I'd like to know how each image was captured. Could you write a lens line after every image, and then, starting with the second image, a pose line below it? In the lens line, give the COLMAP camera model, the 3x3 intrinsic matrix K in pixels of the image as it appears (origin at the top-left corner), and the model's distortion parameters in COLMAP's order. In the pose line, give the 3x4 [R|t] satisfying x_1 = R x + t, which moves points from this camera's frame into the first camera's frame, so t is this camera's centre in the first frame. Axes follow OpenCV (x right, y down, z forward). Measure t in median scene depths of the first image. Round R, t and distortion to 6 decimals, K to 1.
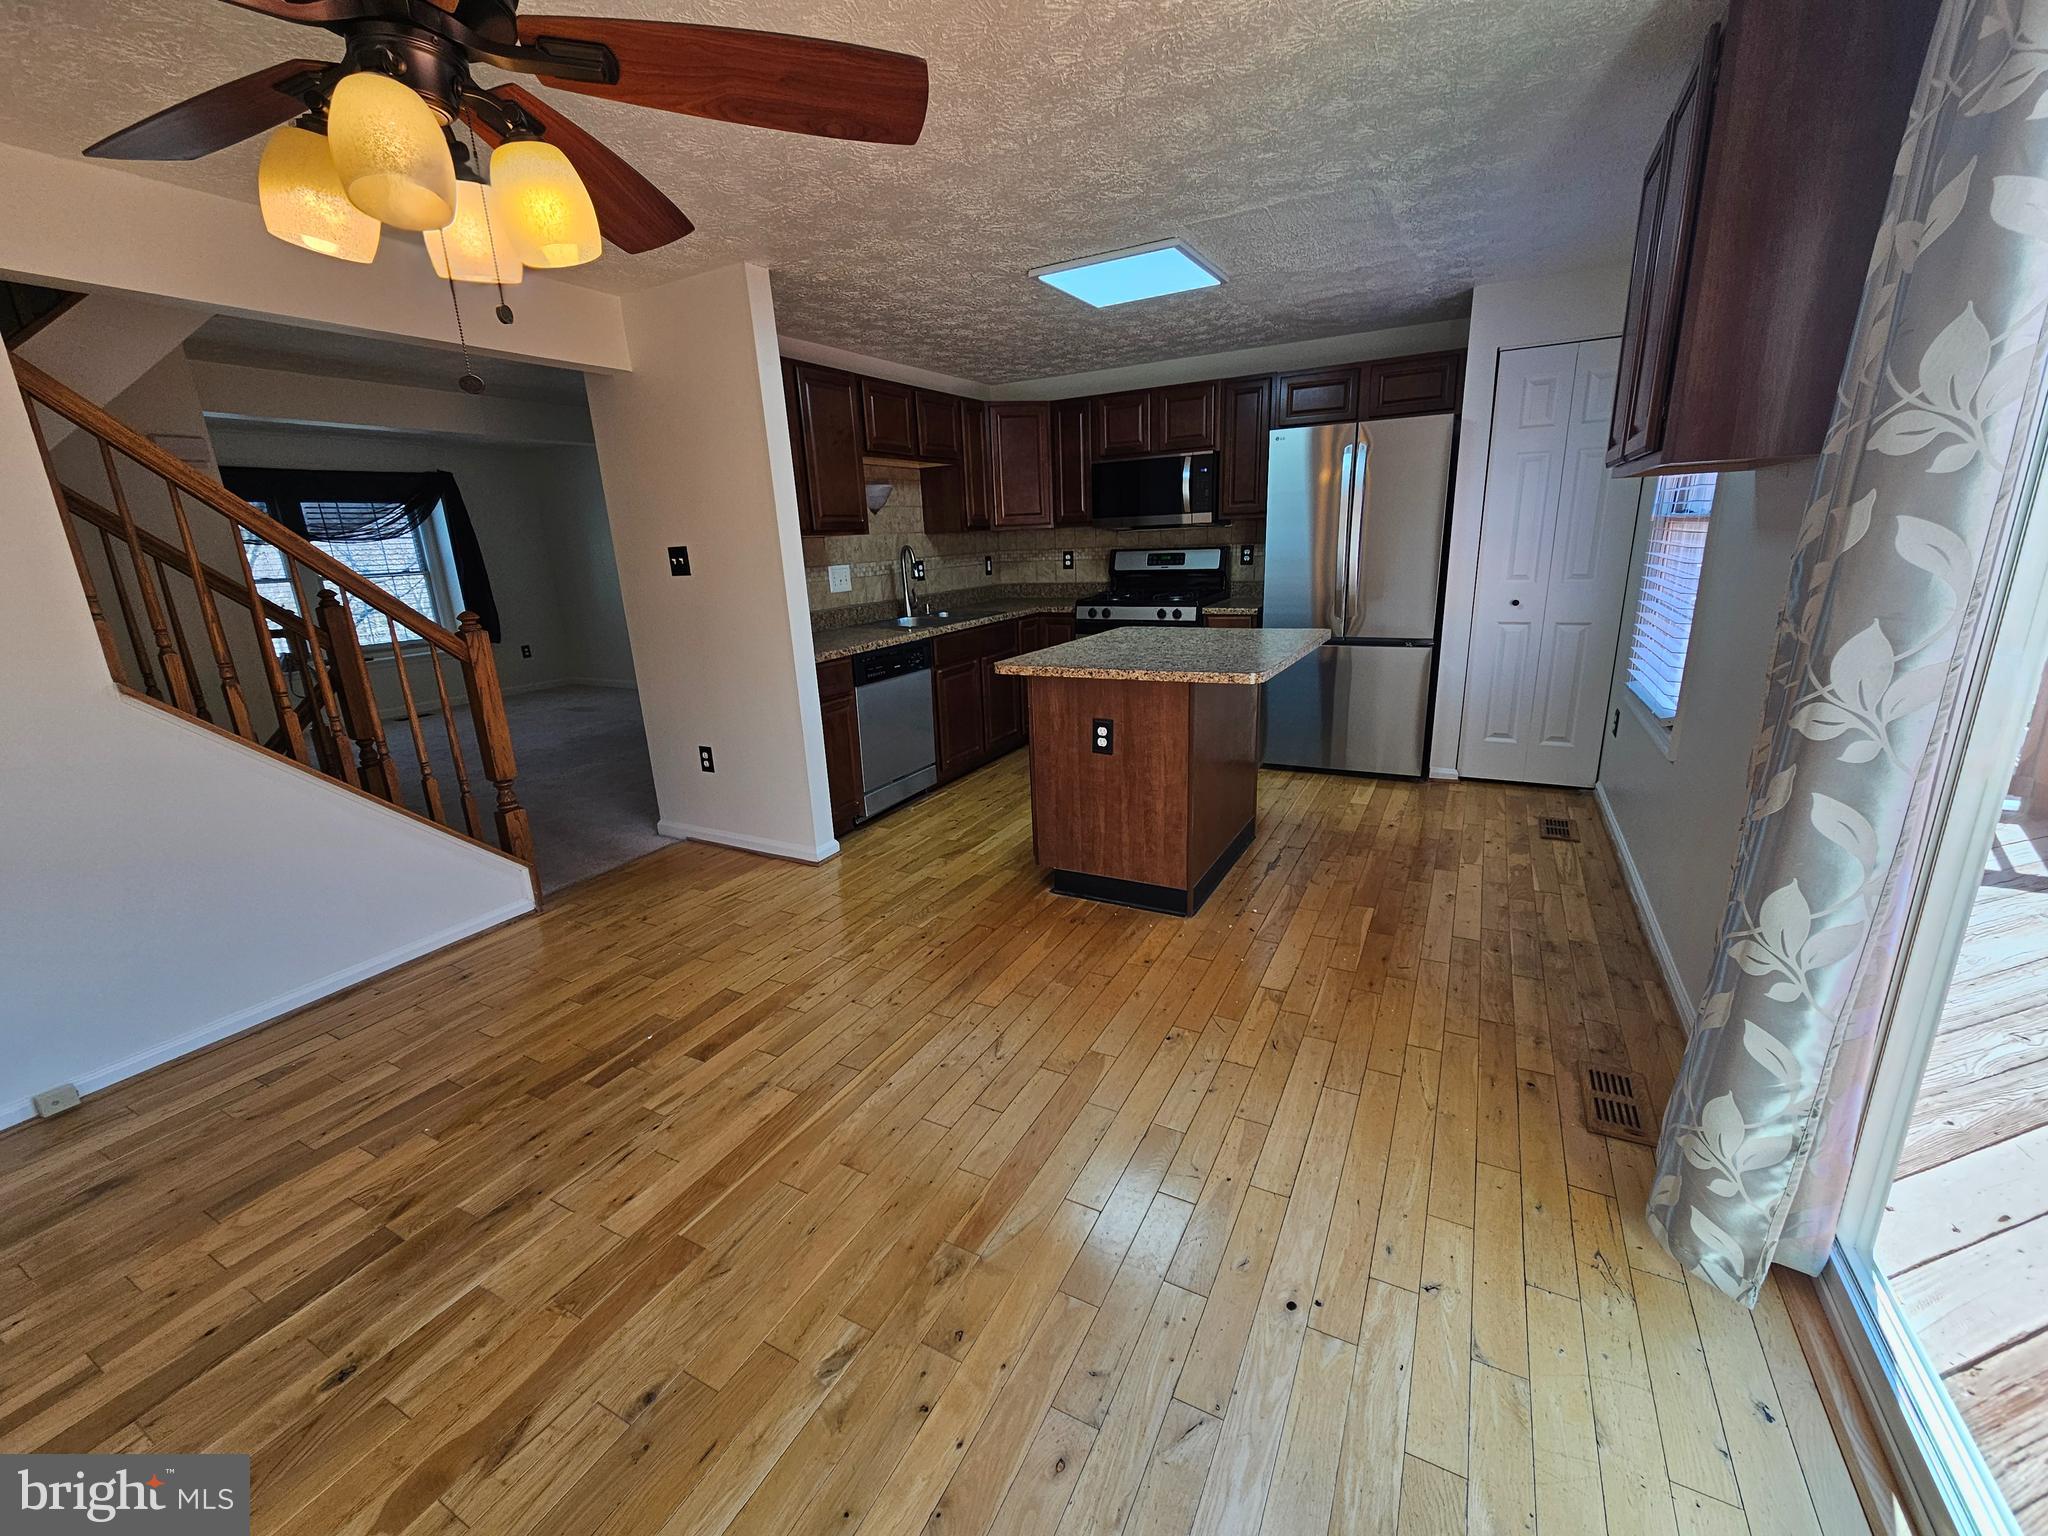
lens RADIAL K [[825.3, 0, 1019.8], [0, 825.3, 766.8], [0, 0, 1]] dist [-0.001005, 0.000032]
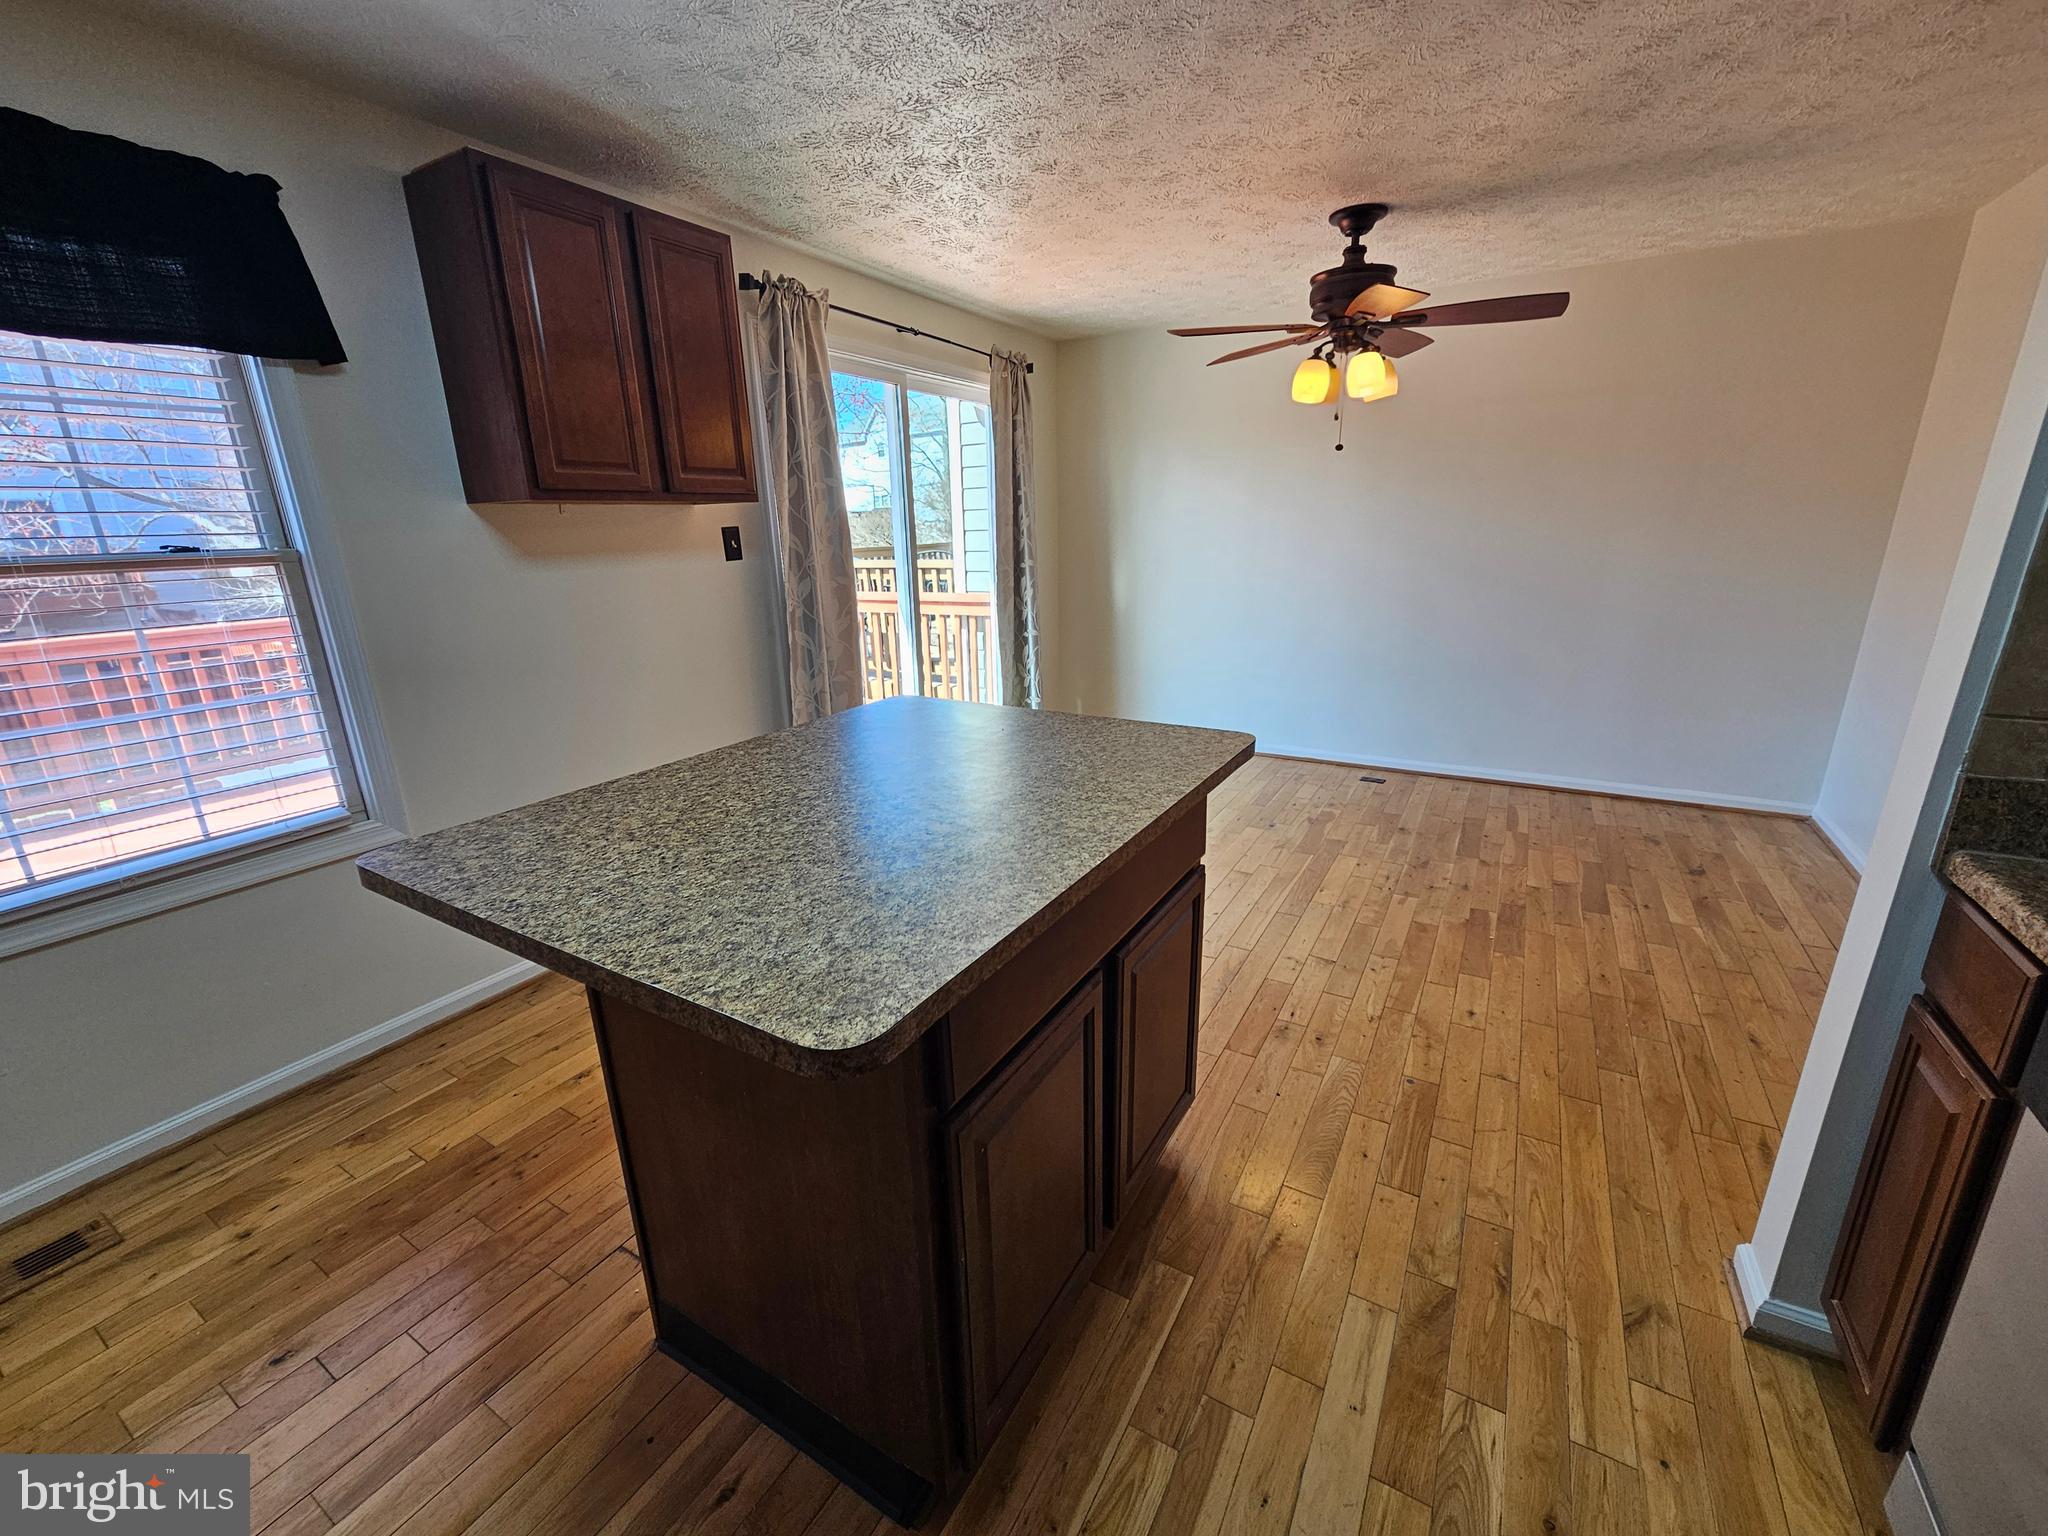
lens RADIAL K [[835.0, 0, 1019.8], [0, 835.0, 771.5], [0, 0, 1]] dist [0.001264, -0.000207]
pose [[-0.997140, 0.052295, 0.054554, 0.063543], [0.073379, 0.842605, 0.533510, -0.266725], [-0.018067, 0.535988, -0.844033, 0.938359]]
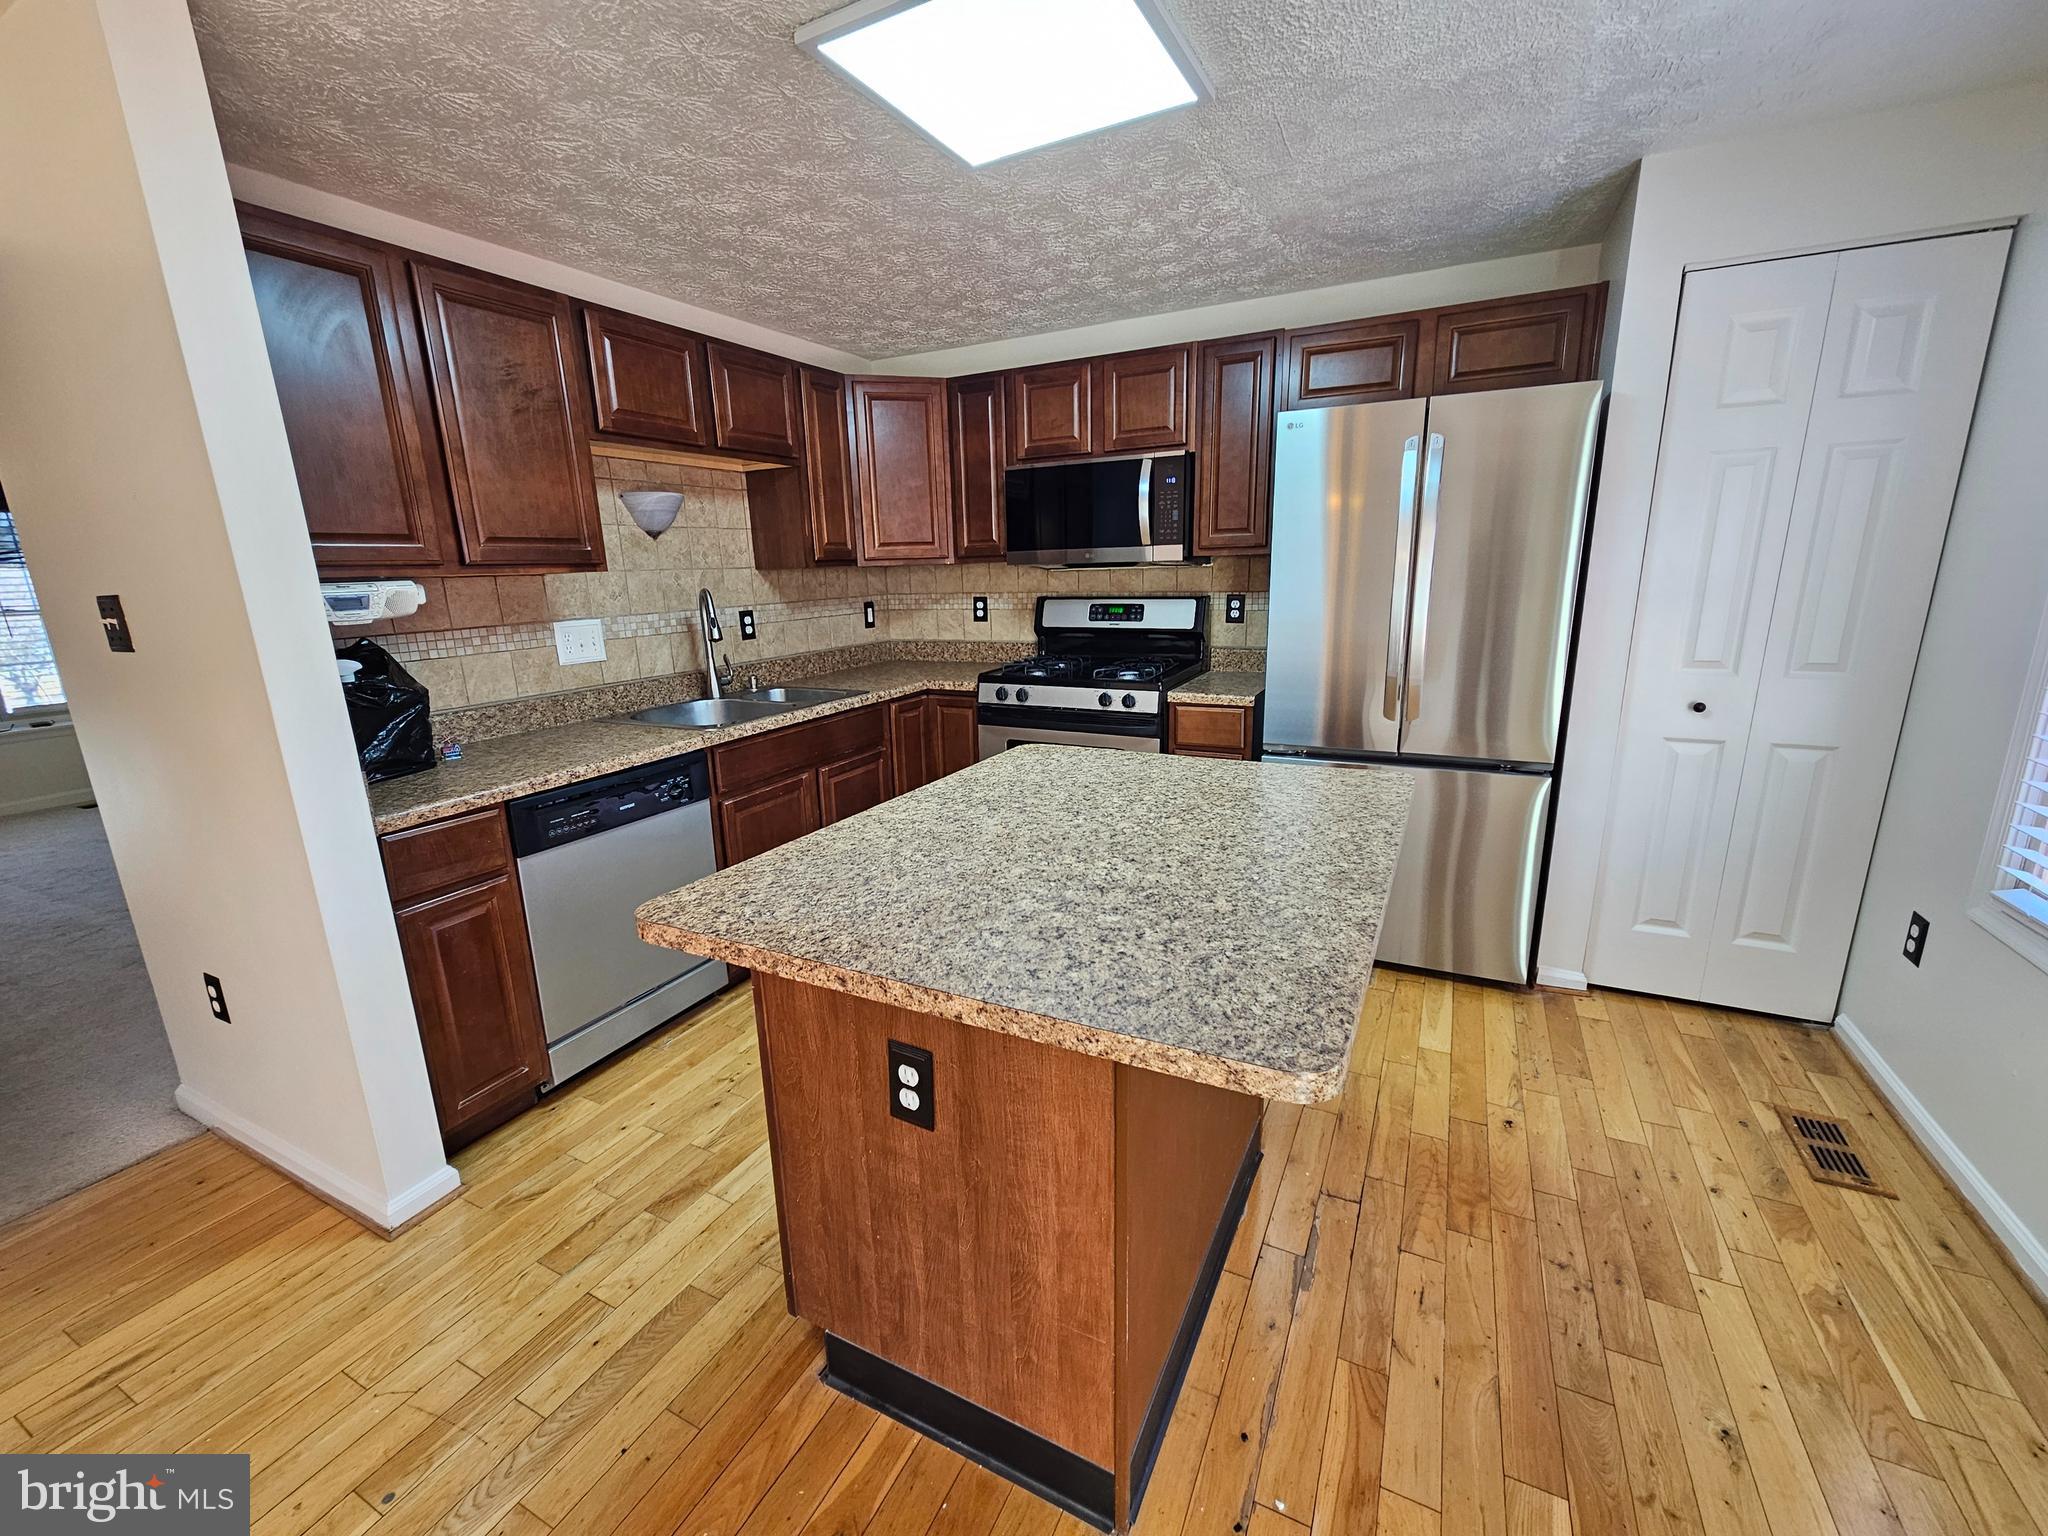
lens RADIAL K [[835.0, 0, 1019.8], [0, 835.0, 771.5], [0, 0, 1]] dist [0.001264, -0.000207]
pose [[0.999447, 0.008530, 0.032150, 0.087468], [-0.007512, 0.999471, -0.031643, -0.111989], [-0.032403, 0.031384, 0.998982, 0.364112]]
